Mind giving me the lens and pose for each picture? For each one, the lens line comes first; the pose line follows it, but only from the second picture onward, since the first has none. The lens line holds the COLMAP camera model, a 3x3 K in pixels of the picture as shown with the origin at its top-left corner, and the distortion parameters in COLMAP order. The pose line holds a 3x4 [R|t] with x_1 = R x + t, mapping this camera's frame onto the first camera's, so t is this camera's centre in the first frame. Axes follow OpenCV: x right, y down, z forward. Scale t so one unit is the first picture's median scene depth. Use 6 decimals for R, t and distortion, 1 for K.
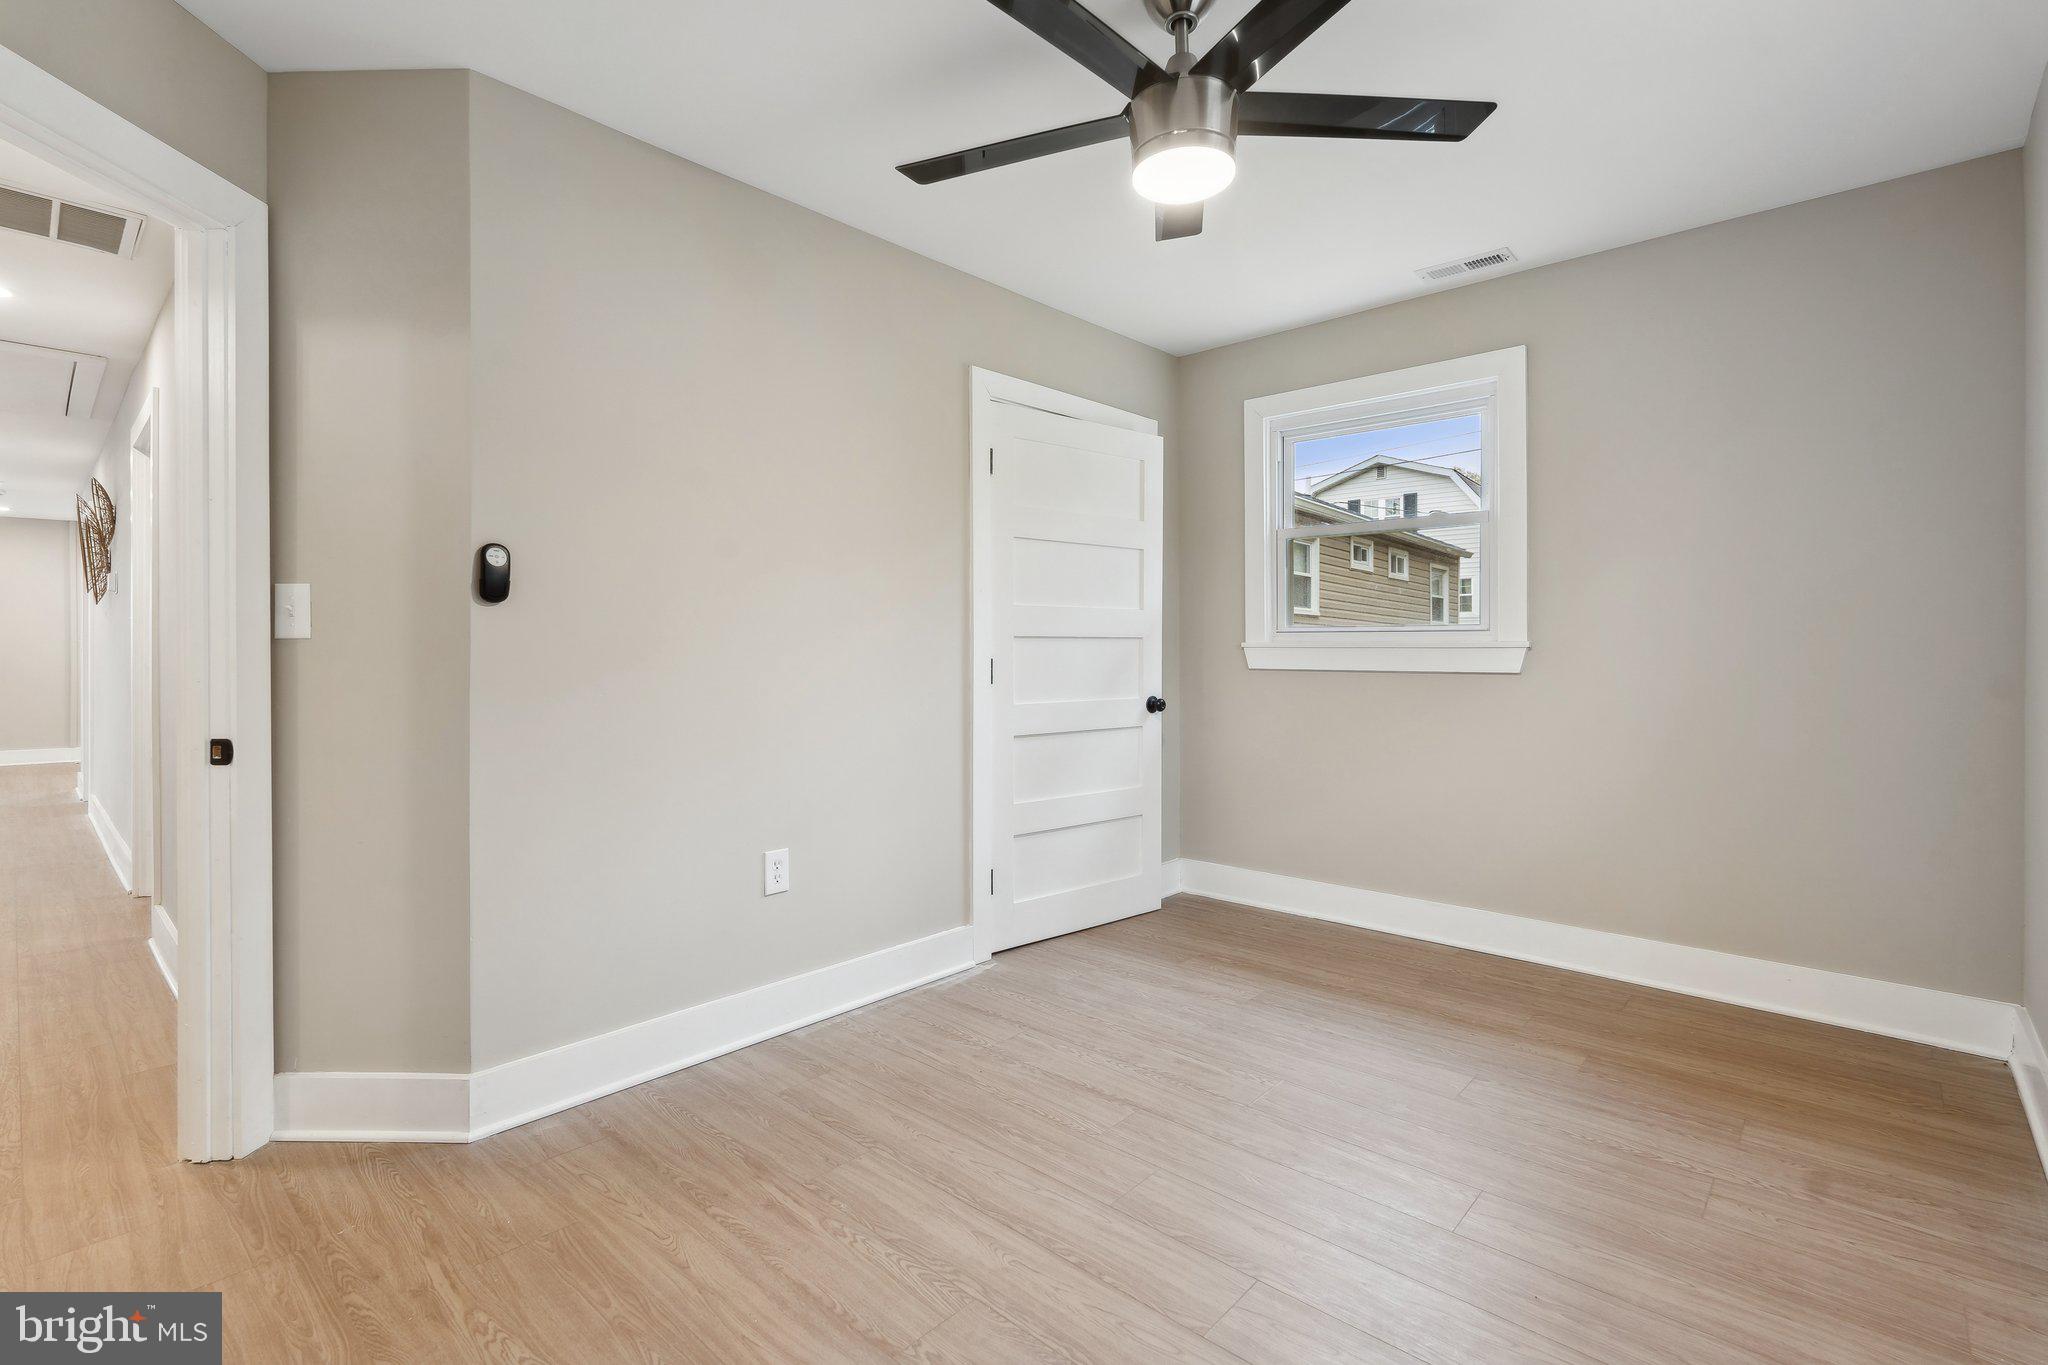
lens RADIAL K [[928.8, 0, 989.6], [0, 928.8, 658.9], [0, 0, 1]] dist [-0.001095, -0.000181]
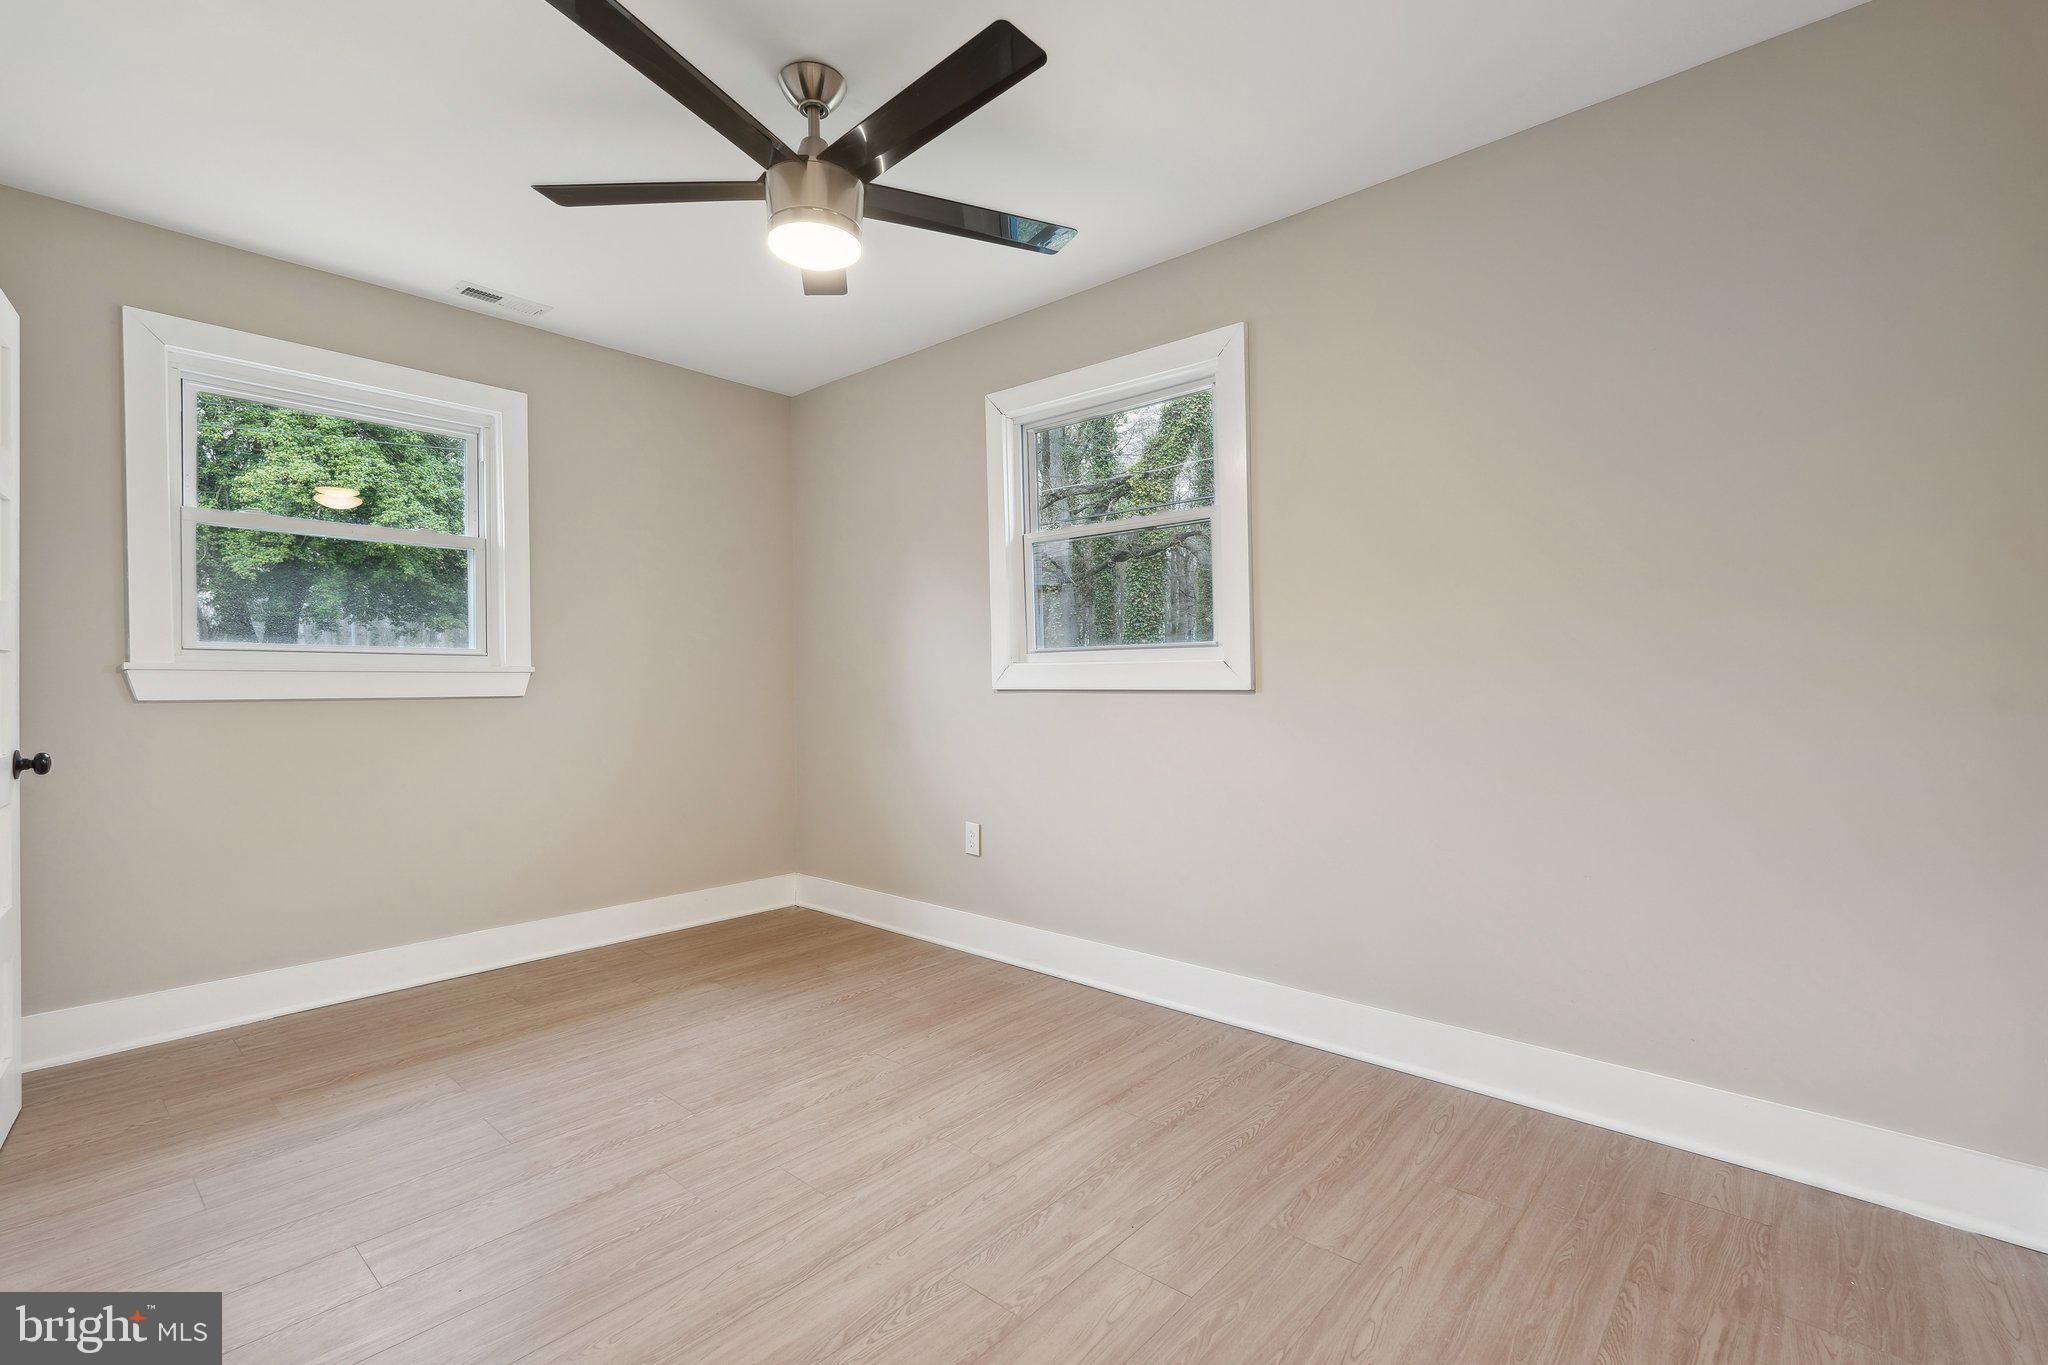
lens RADIAL K [[928.8, 0, 1030.0], [0, 928.8, 676.6], [0, 0, 1]] dist [-0.001095, -0.000181]
pose [[-0.040052, 0.004207, 0.999189, -0.646490], [0.010604, 0.999937, -0.003785, 0.003801], [-0.999141, 0.010444, -0.040094, 0.559161]]
